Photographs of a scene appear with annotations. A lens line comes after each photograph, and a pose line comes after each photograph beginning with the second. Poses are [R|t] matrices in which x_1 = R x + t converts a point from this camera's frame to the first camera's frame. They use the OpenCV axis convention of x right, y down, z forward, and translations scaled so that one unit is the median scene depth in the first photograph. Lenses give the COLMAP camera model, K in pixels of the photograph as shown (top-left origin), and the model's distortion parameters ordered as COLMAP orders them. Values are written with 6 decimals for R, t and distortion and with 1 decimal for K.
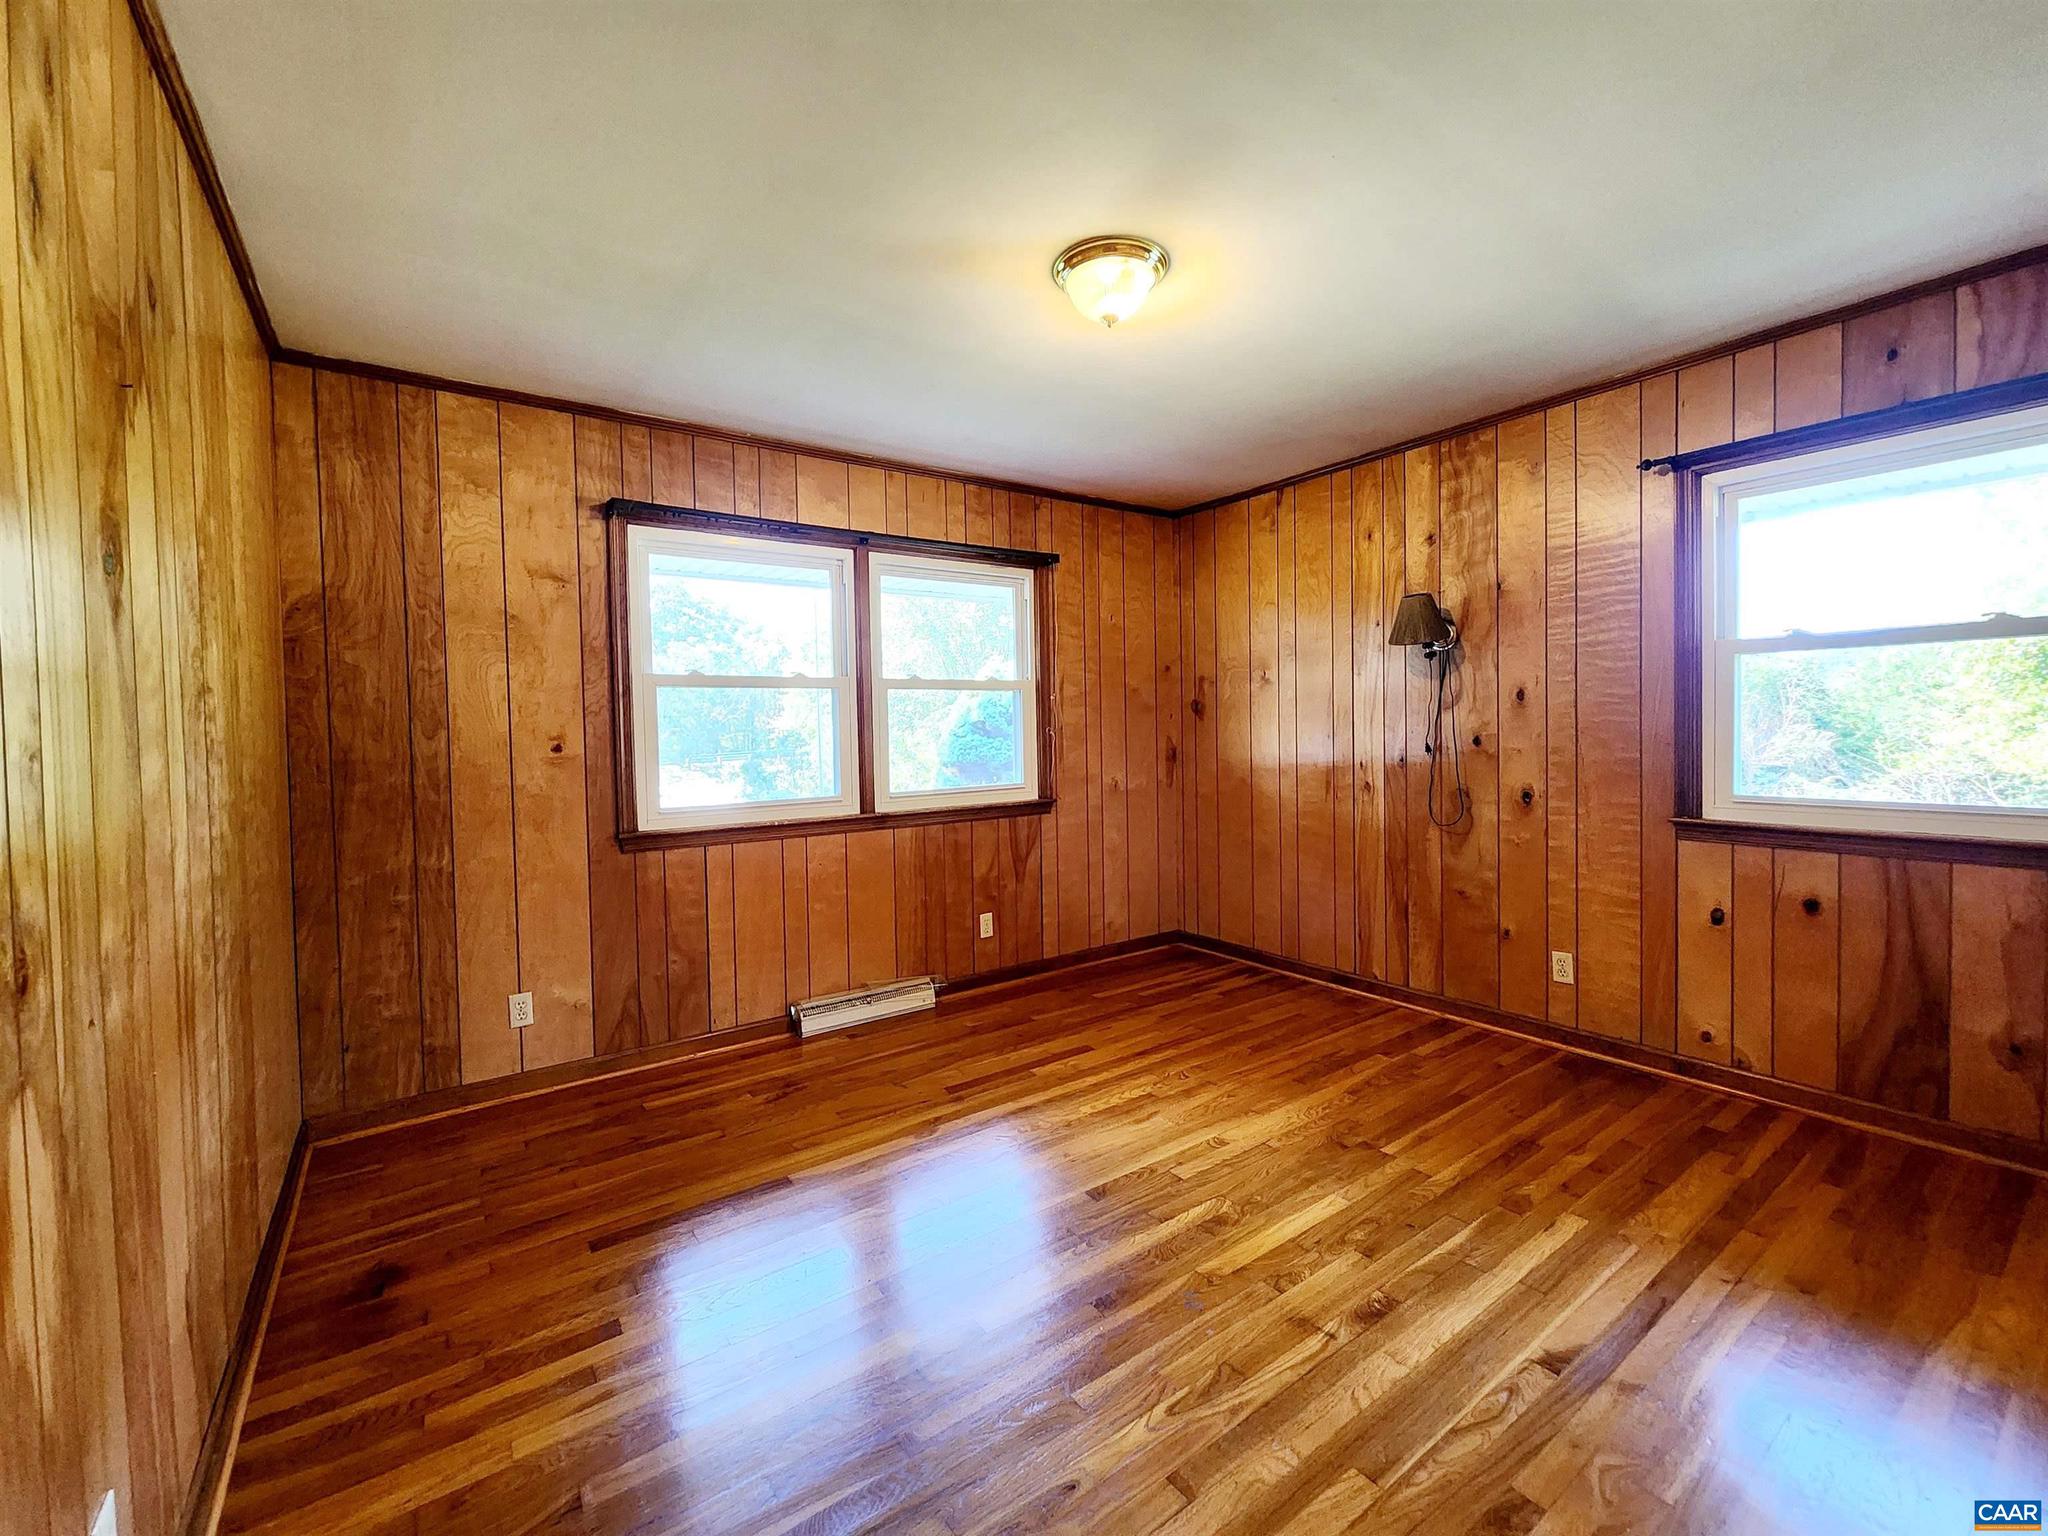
lens RADIAL K [[844.0, 0, 1026.2], [0, 844.0, 755.4], [0, 0, 1]] dist [0.002360, -0.000028]
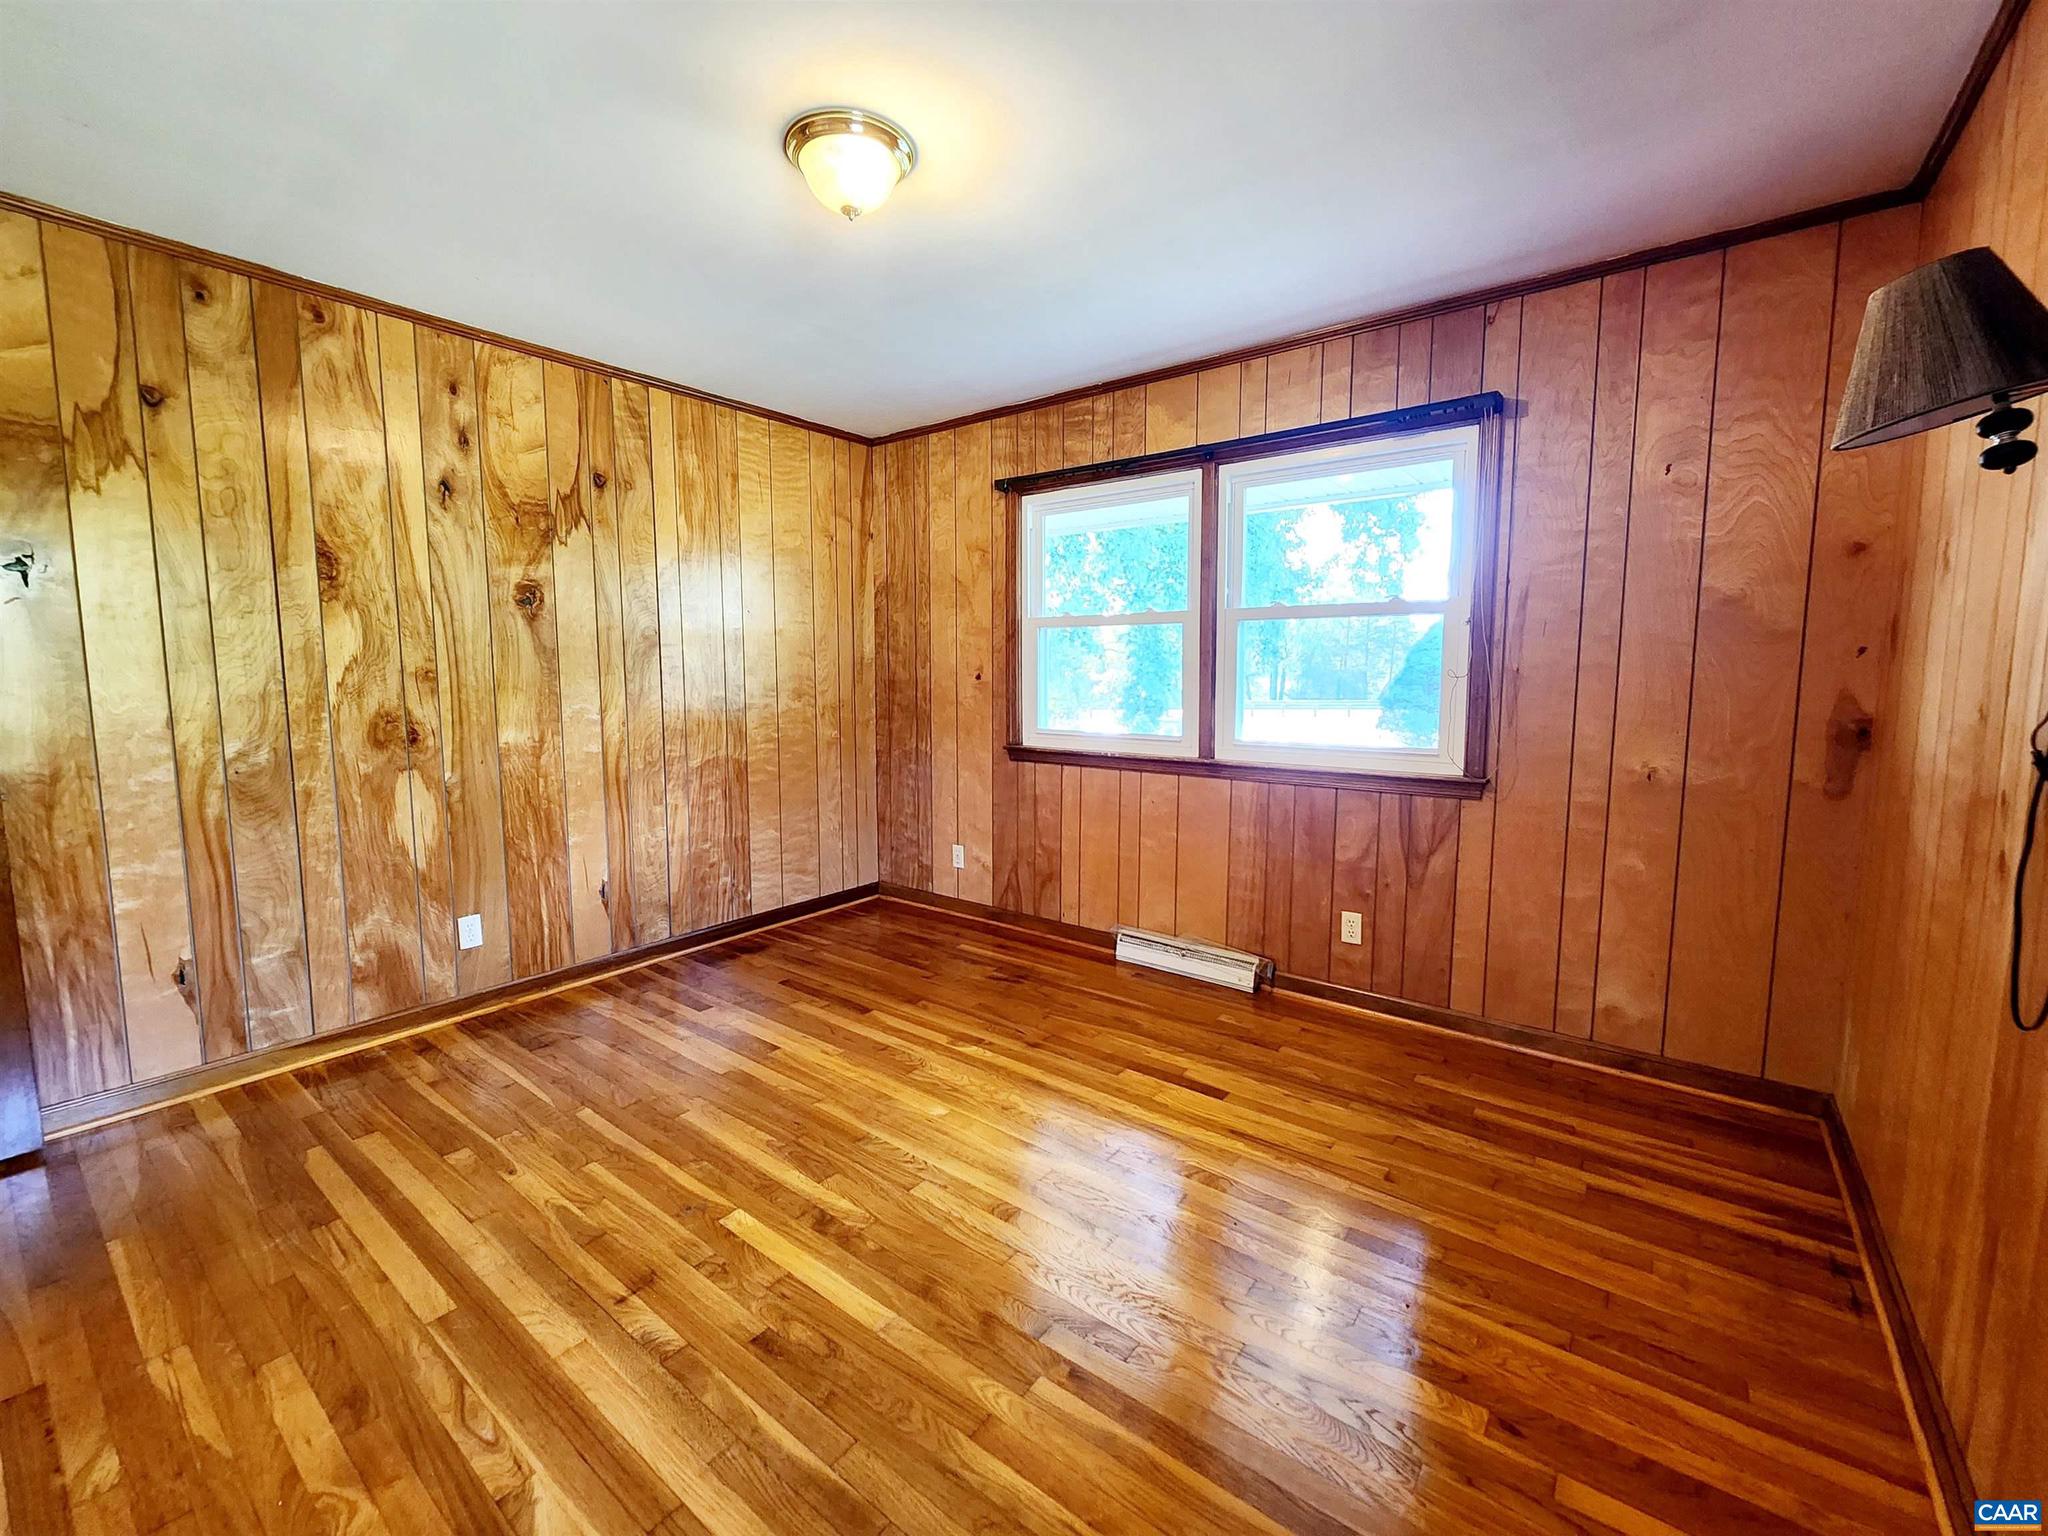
lens RADIAL K [[844.0, 0, 1024.4], [0, 844.0, 758.5], [0, 0, 1]] dist [0.002360, -0.000028]
pose [[0.290849, 0.123660, -0.948744, 0.731543], [-0.035920, 0.992325, 0.118328, -0.038893], [0.956095, -0.000336, 0.293058, 0.628400]]
